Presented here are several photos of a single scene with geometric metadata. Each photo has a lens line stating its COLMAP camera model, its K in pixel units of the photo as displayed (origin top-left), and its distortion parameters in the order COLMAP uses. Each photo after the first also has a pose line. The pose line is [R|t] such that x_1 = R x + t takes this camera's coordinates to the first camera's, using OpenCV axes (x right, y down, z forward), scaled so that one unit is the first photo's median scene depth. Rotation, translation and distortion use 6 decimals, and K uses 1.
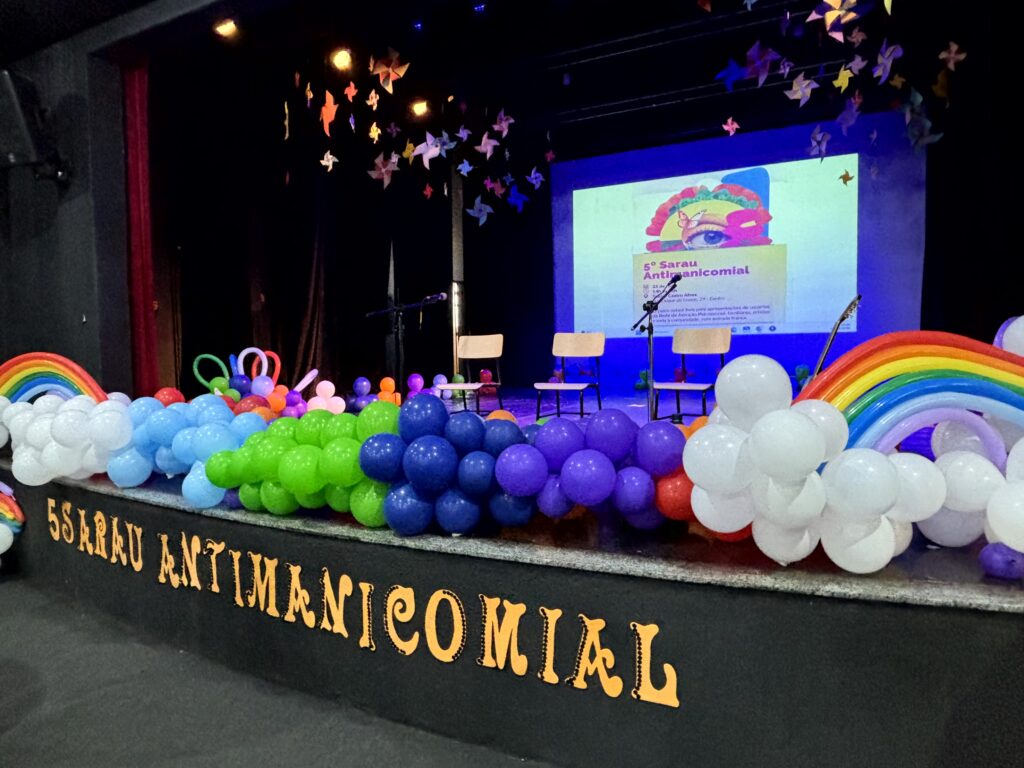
lens RADIAL K [[689.0, 0, 513.4], [0, 689.0, 385.6], [0, 0, 1]] dist [0.033226, -0.023933]
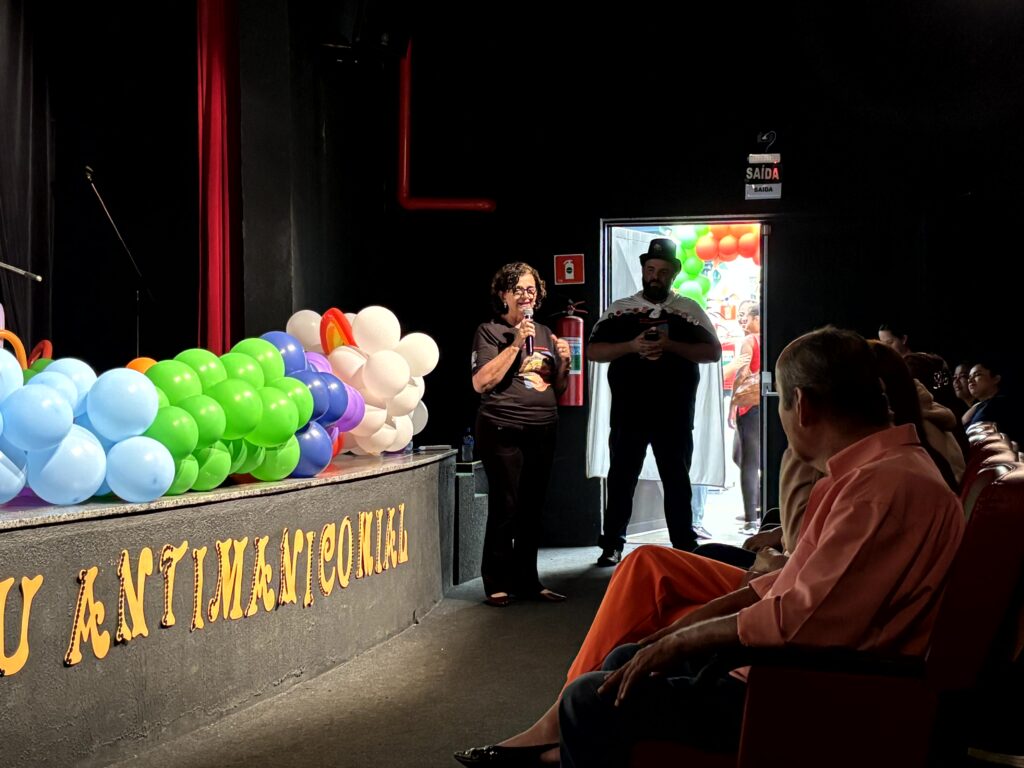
lens RADIAL K [[1468.6, 0, 510.5], [0, 1468.6, 385.1], [0, 0, 1]] dist [0.033477, 0.000000]
pose [[-0.210690, 0.021085, 0.977325, -0.549298], [0.067898, 0.997669, -0.006887, 0.031013], [-0.975192, 0.064907, -0.211631, 0.287663]]
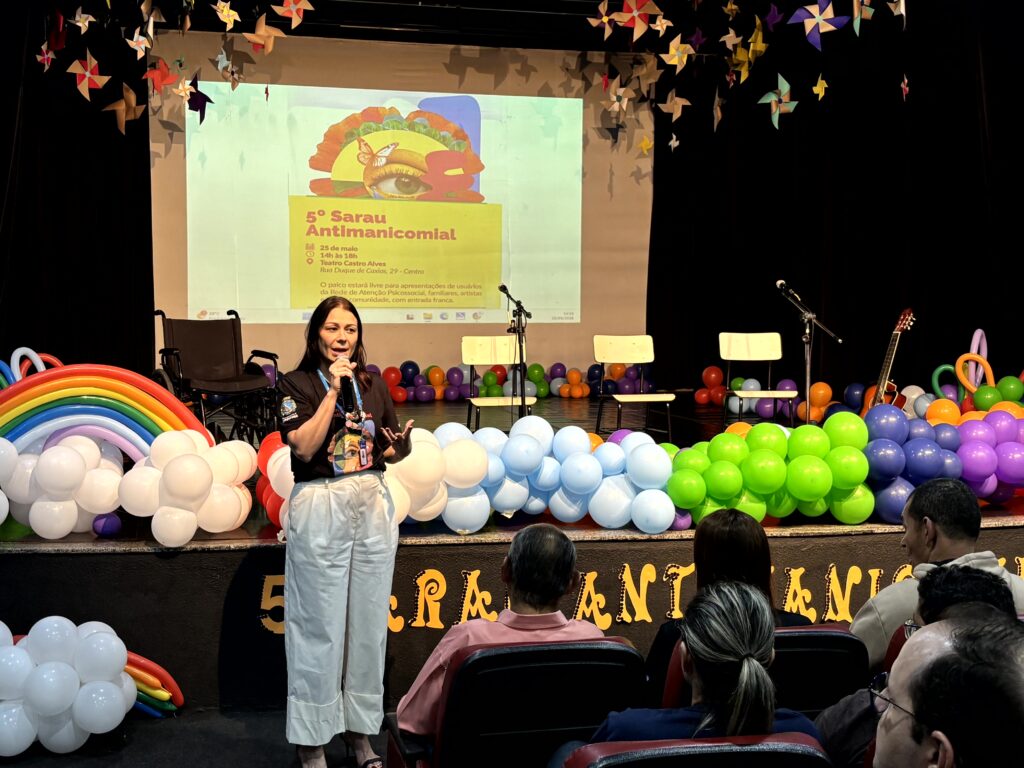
lens RADIAL K [[1310.5, 0, 512.9], [0, 1310.5, 388.5], [0, 0, 1]] dist [0.096365, 0.000000]
pose [[0.743920, -0.019933, 0.667971, -0.535327], [0.023940, 0.999708, 0.003171, -0.008933], [-0.667840, 0.013632, 0.744180, -0.059692]]
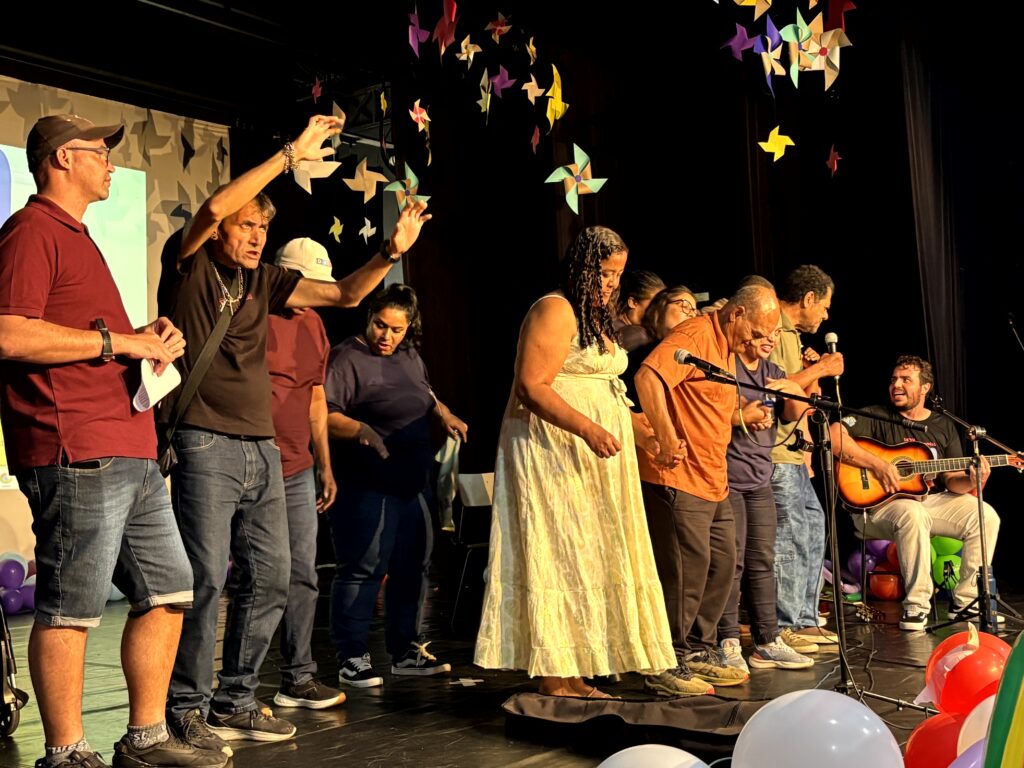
lens RADIAL K [[1318.5, 0, 516.1], [0, 1318.5, 383.9], [0, 0, 1]] dist [0.072387, 0.000000]
pose [[0.188947, 0.082581, 0.978509, -0.460017], [0.087056, 0.991126, -0.100456, -0.025838], [-0.978121, 0.104166, 0.180081, 0.486178]]
